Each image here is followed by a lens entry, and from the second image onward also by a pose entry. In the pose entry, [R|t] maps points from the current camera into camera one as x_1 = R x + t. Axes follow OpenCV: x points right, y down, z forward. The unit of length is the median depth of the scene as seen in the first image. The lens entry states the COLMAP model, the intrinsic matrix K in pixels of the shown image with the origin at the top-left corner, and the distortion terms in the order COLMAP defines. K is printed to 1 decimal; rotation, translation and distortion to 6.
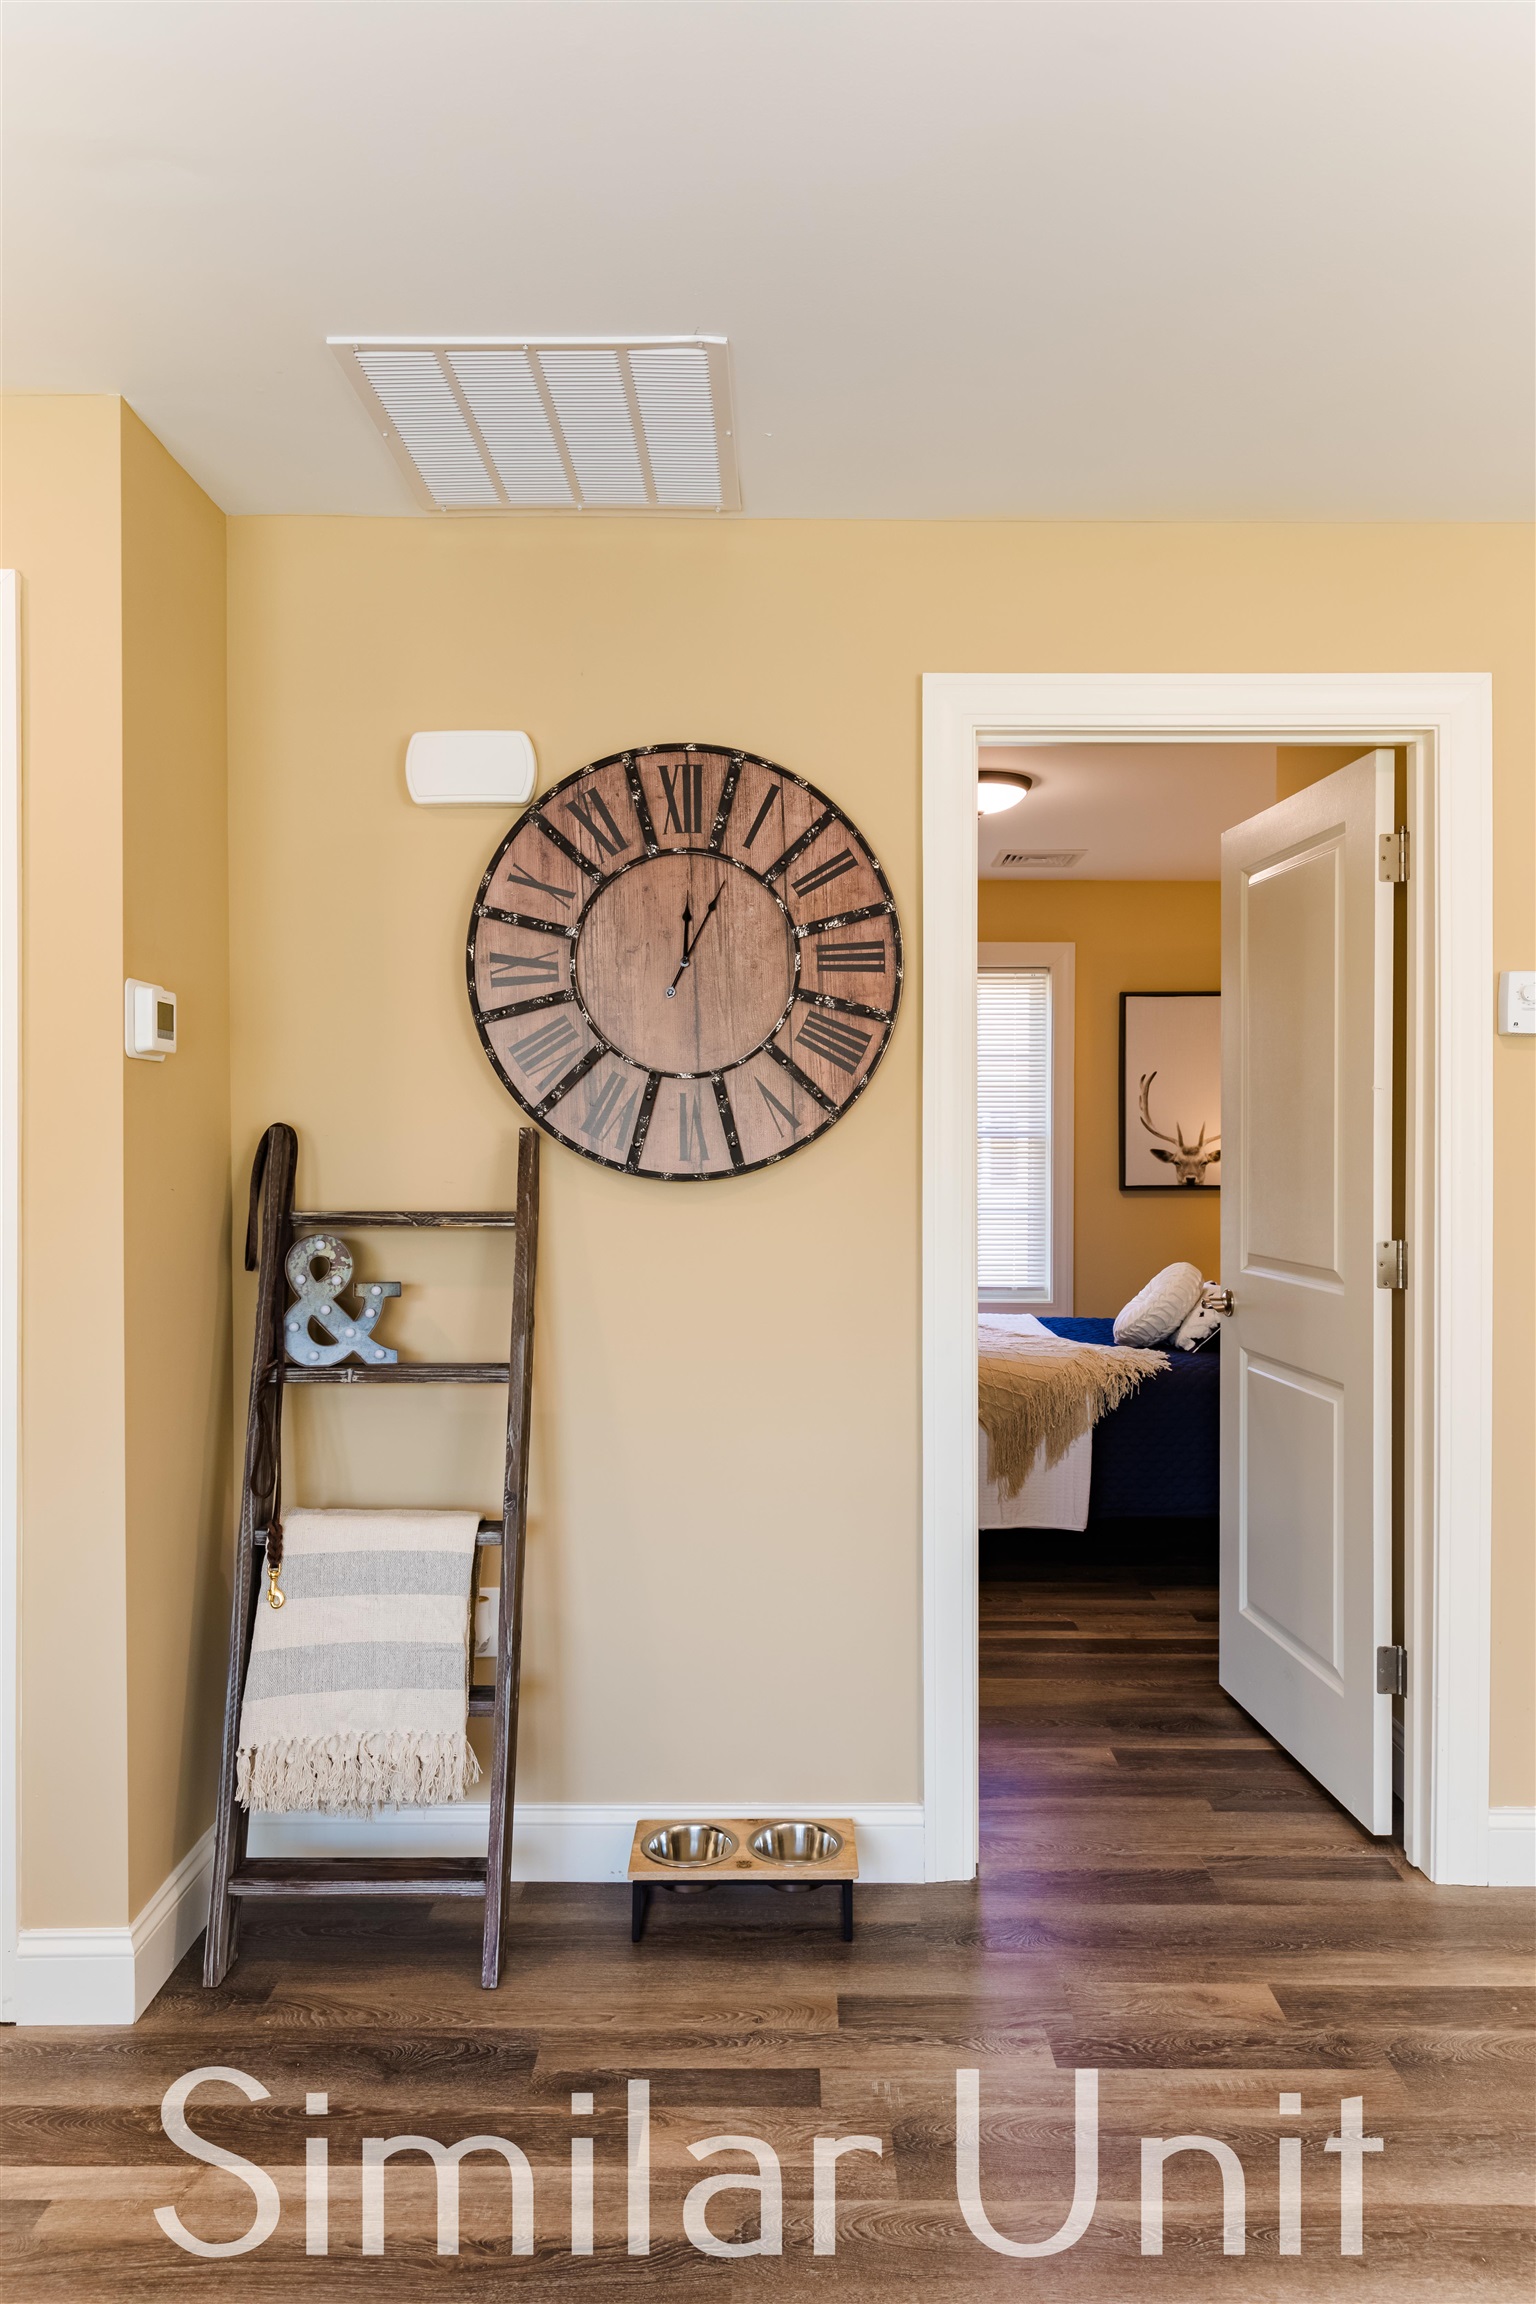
lens RADIAL K [[1577.7, 0, 787.3], [0, 1577.7, 1145.1], [0, 0, 1]] dist [0.016187, -0.008433]
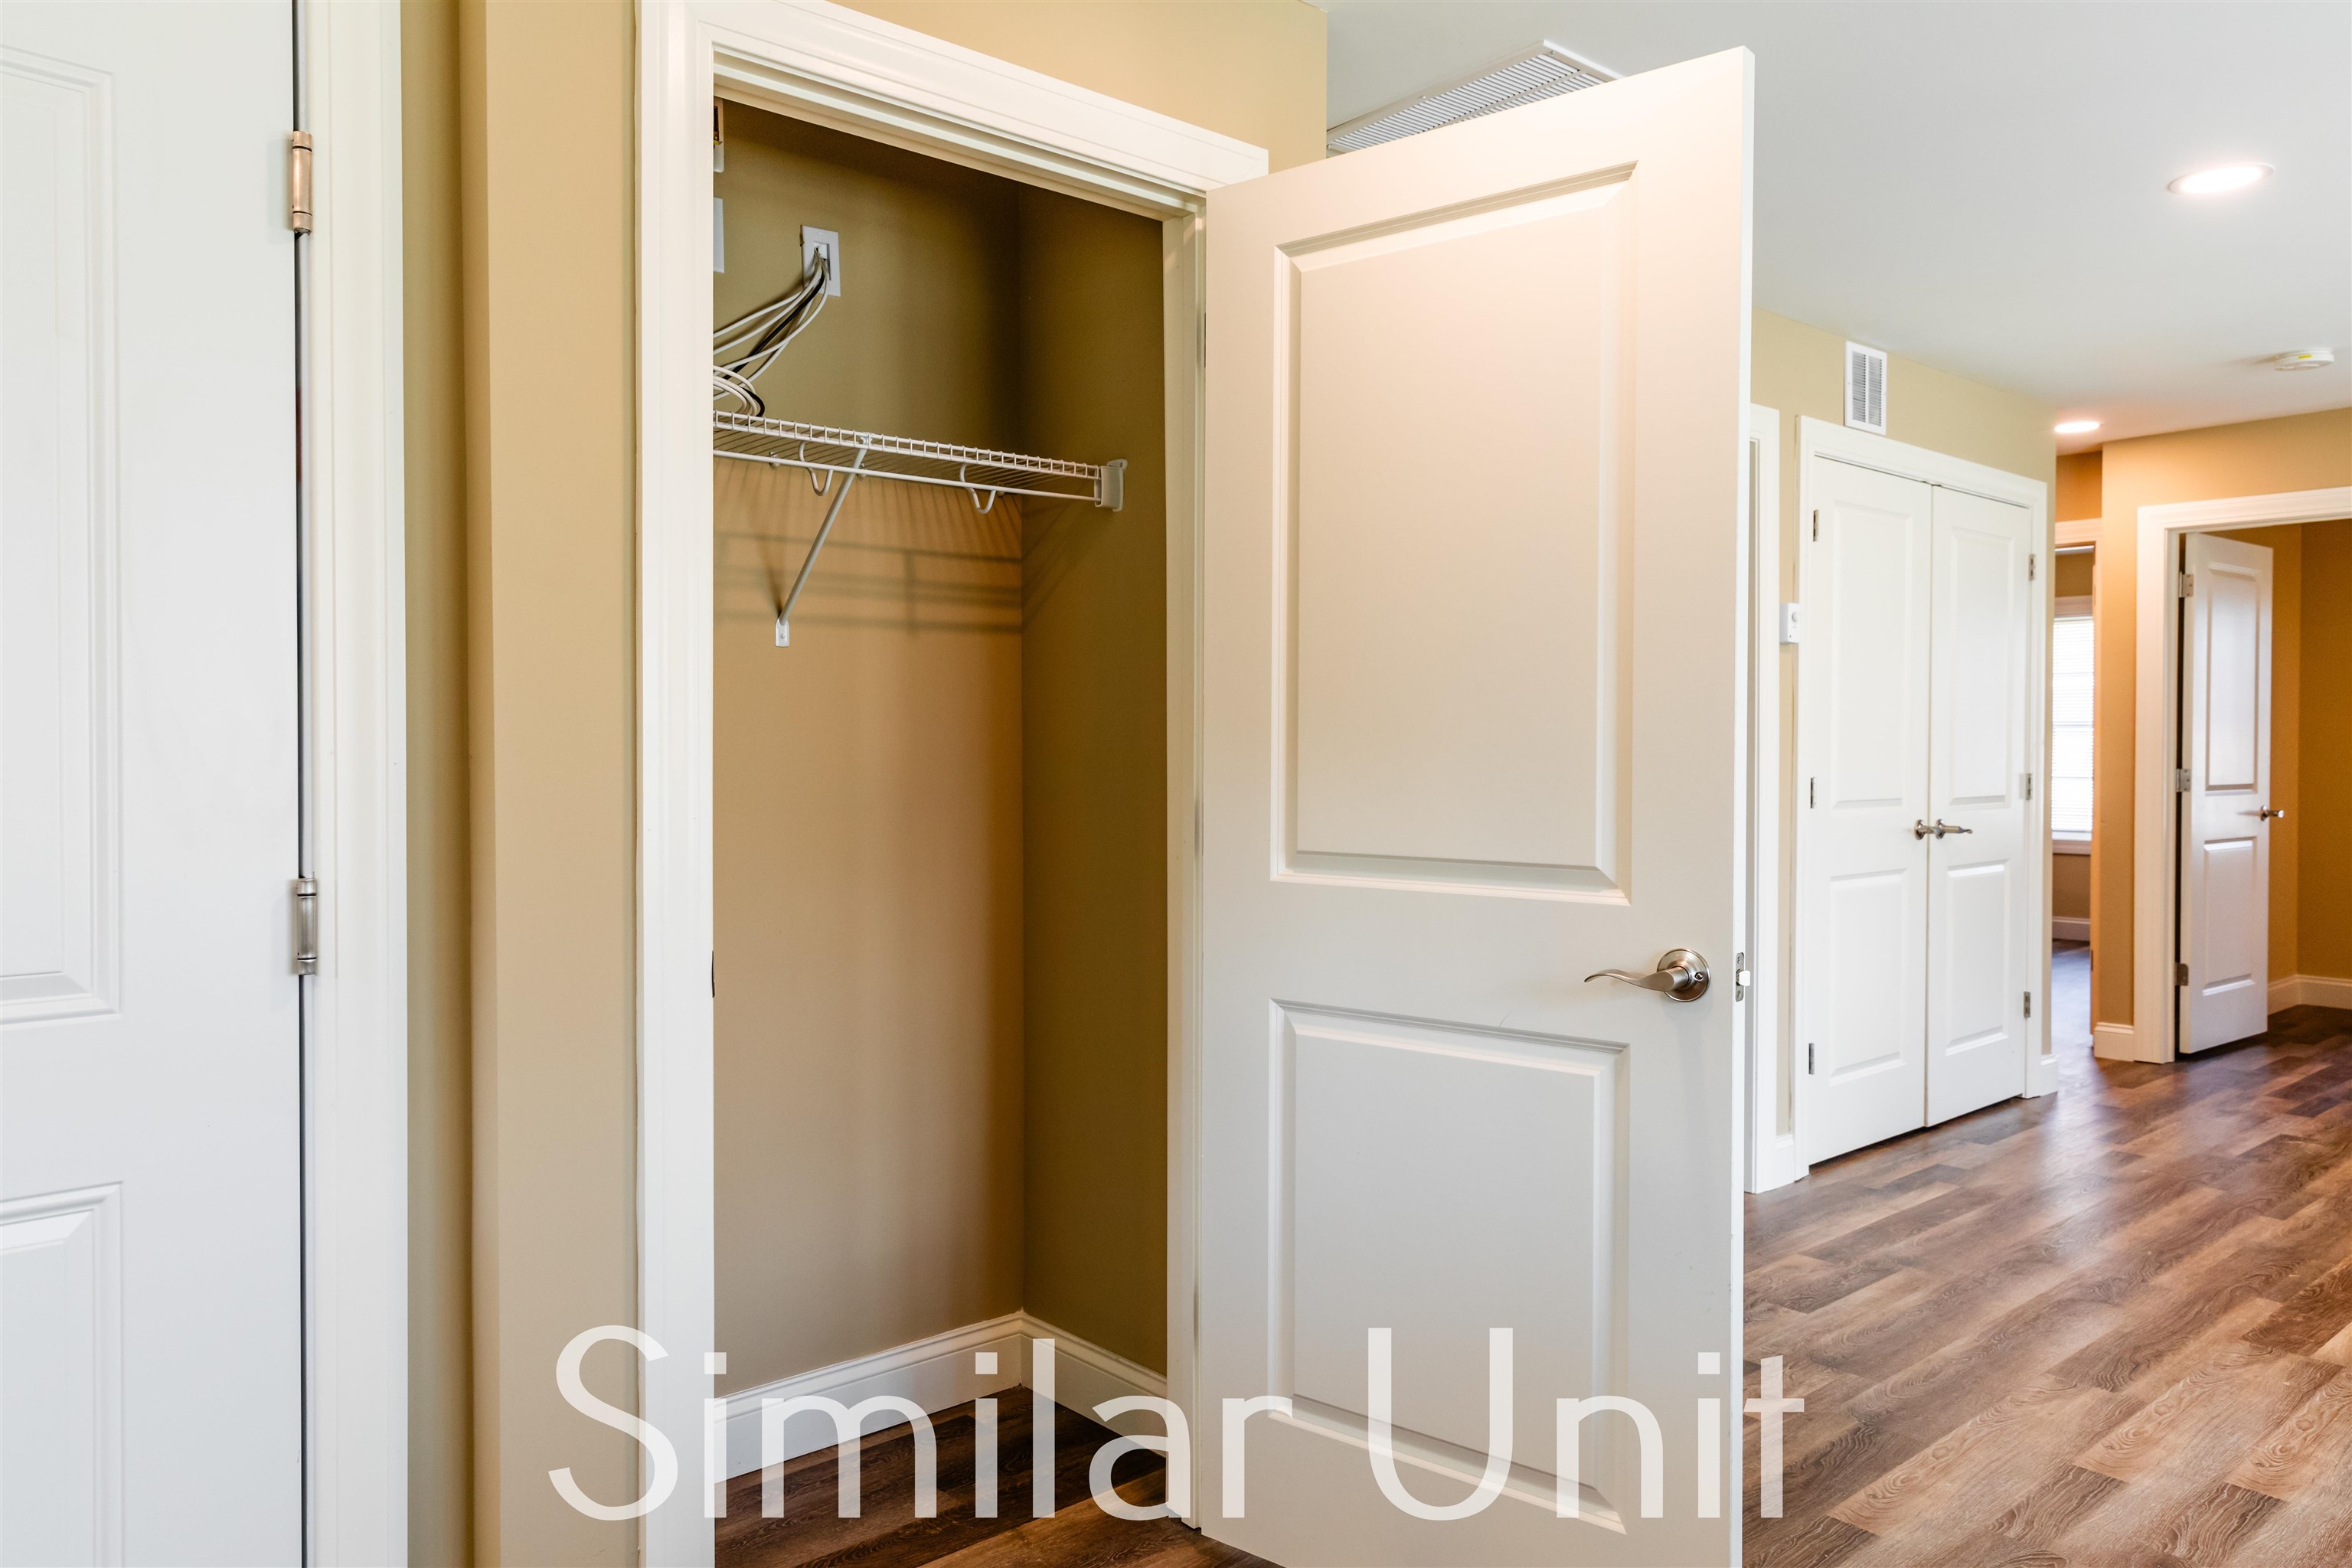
lens RADIAL K [[1610.5, 0, 1208.2], [0, 1610.5, 755.9], [0, 0, 1]] dist [0.016187, -0.008433]
pose [[0.749986, -0.008603, 0.661398, -1.041889], [0.008508, 0.999958, 0.003360, 0.032836], [-0.661399, 0.003107, 0.750027, 0.180480]]
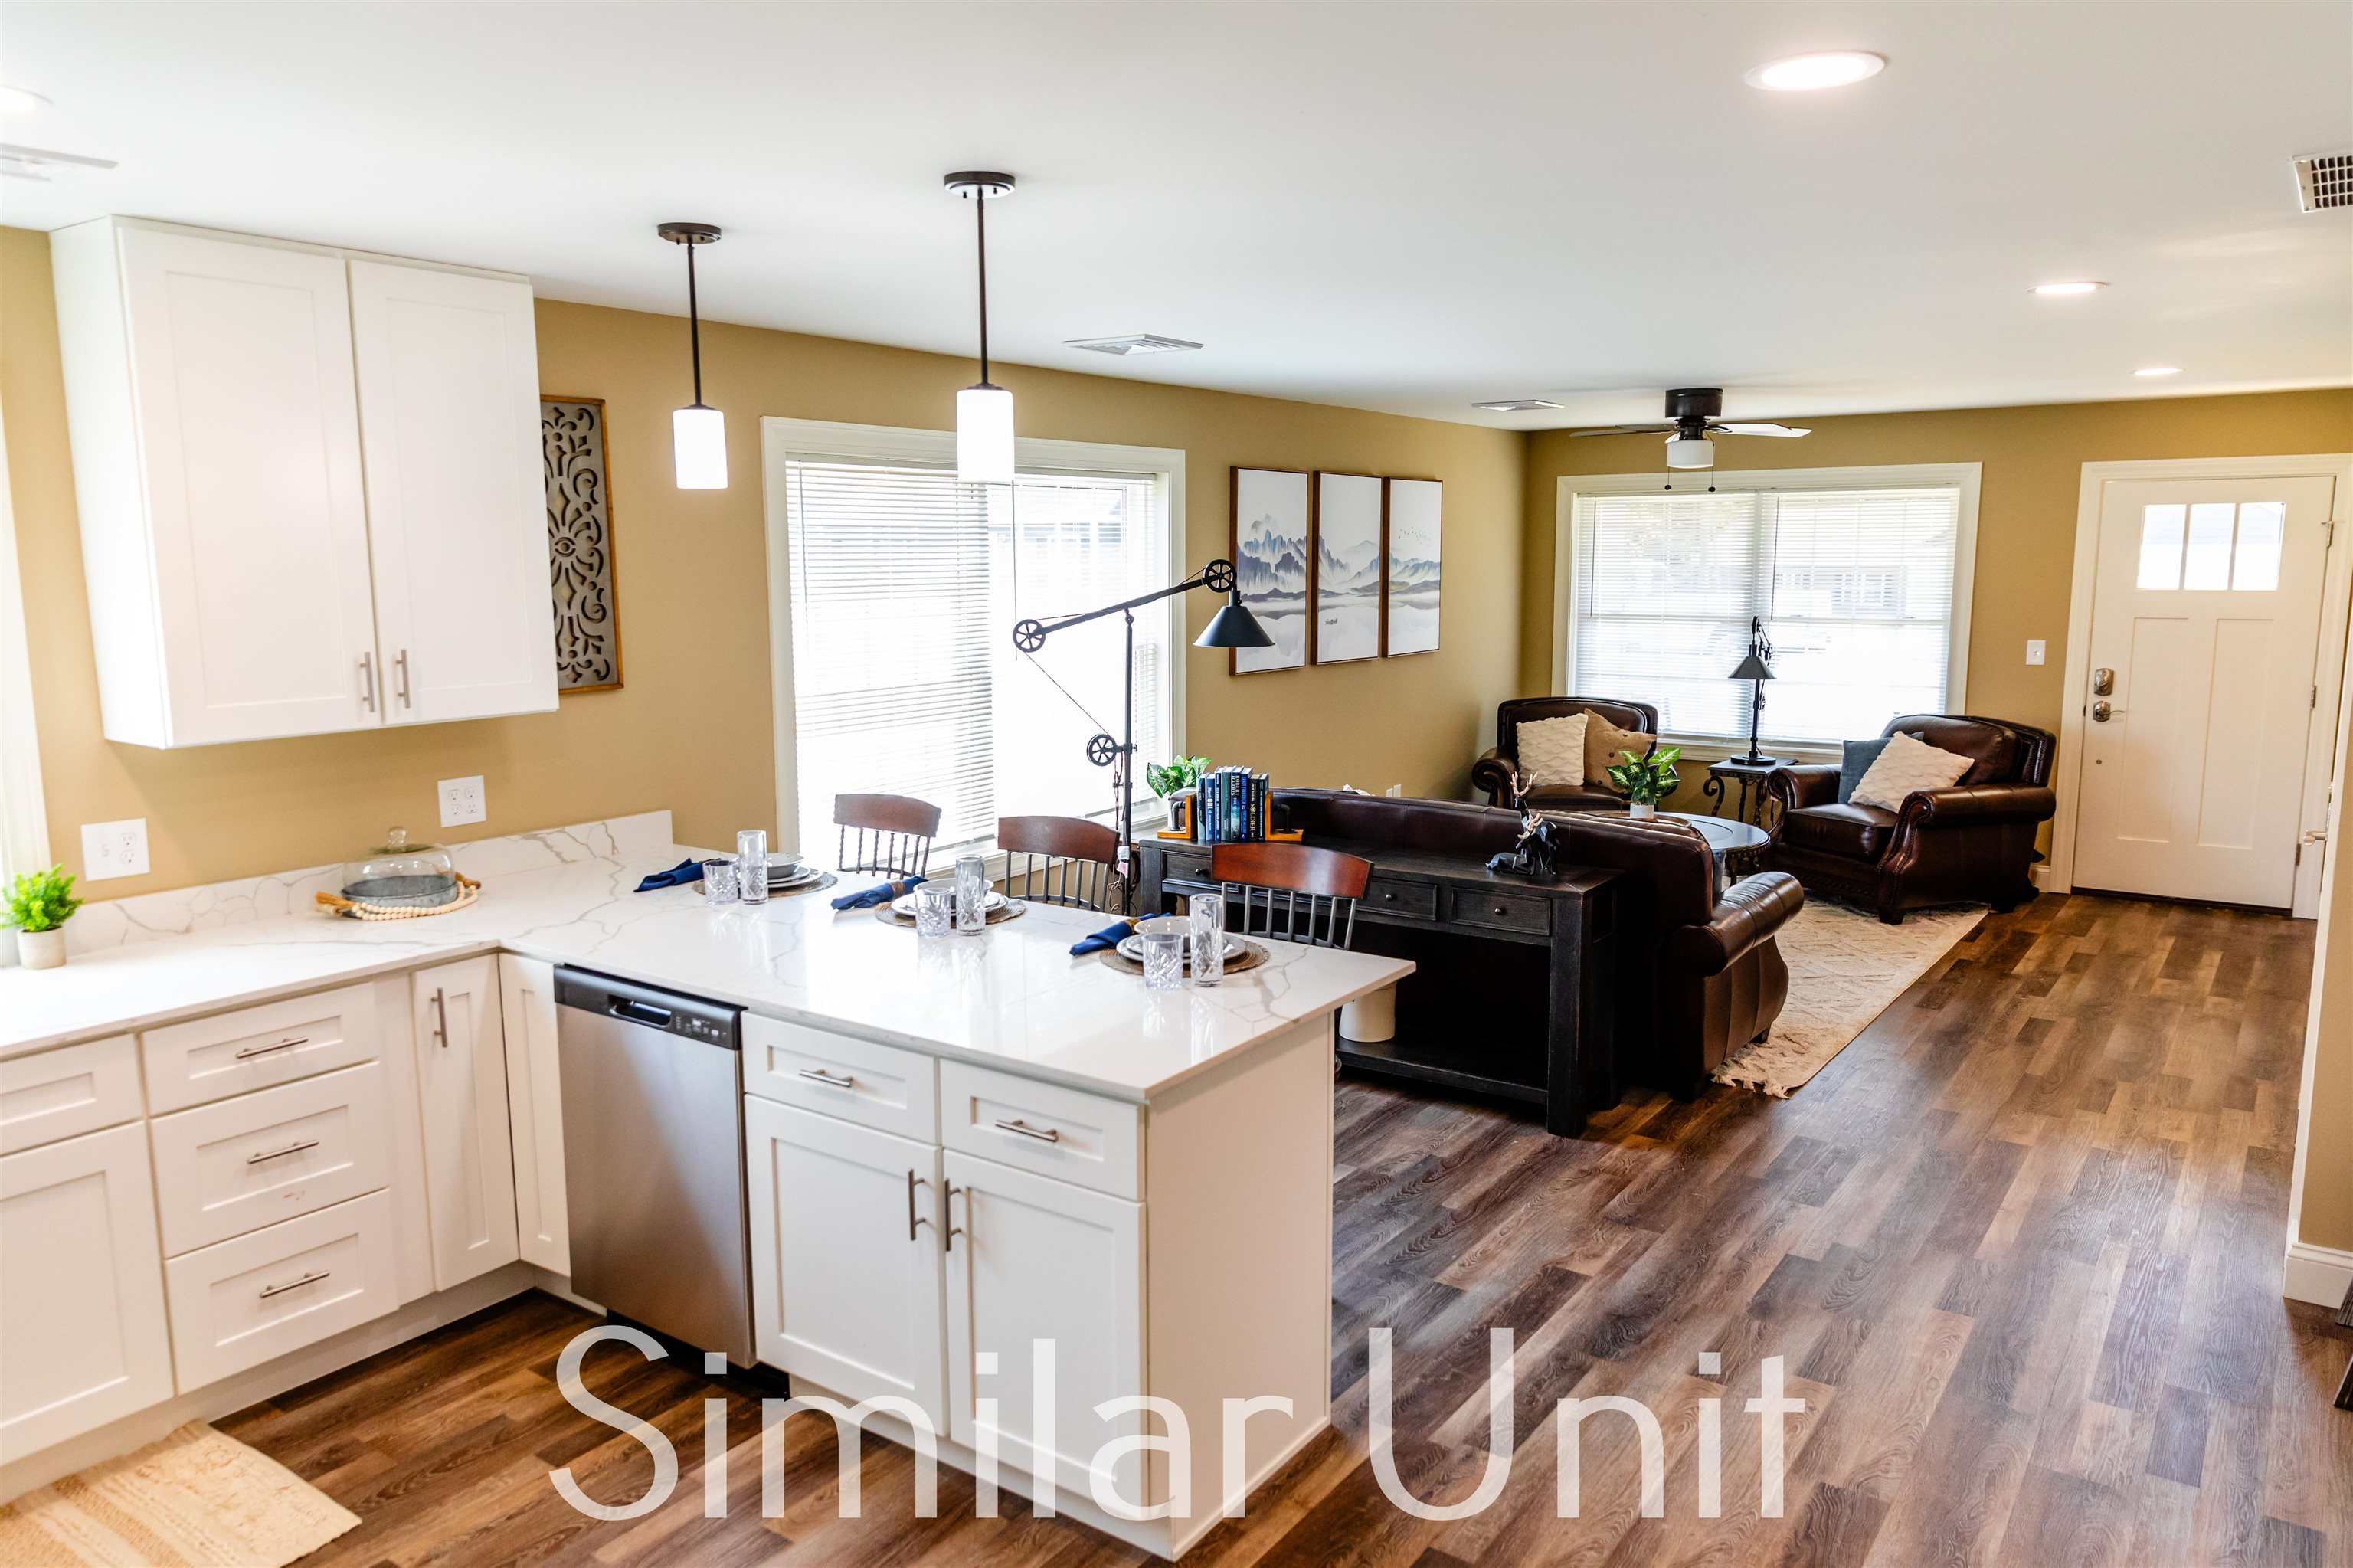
lens RADIAL K [[1611.3, 0, 1175.4], [0, 1611.3, 779.0], [0, 0, 1]] dist [0.016187, -0.008433]
pose [[-0.586666, 0.112434, -0.801986, 1.261796], [-0.008846, 0.989367, 0.145174, -0.159015], [0.809781, 0.092263, -0.579433, 0.846020]]
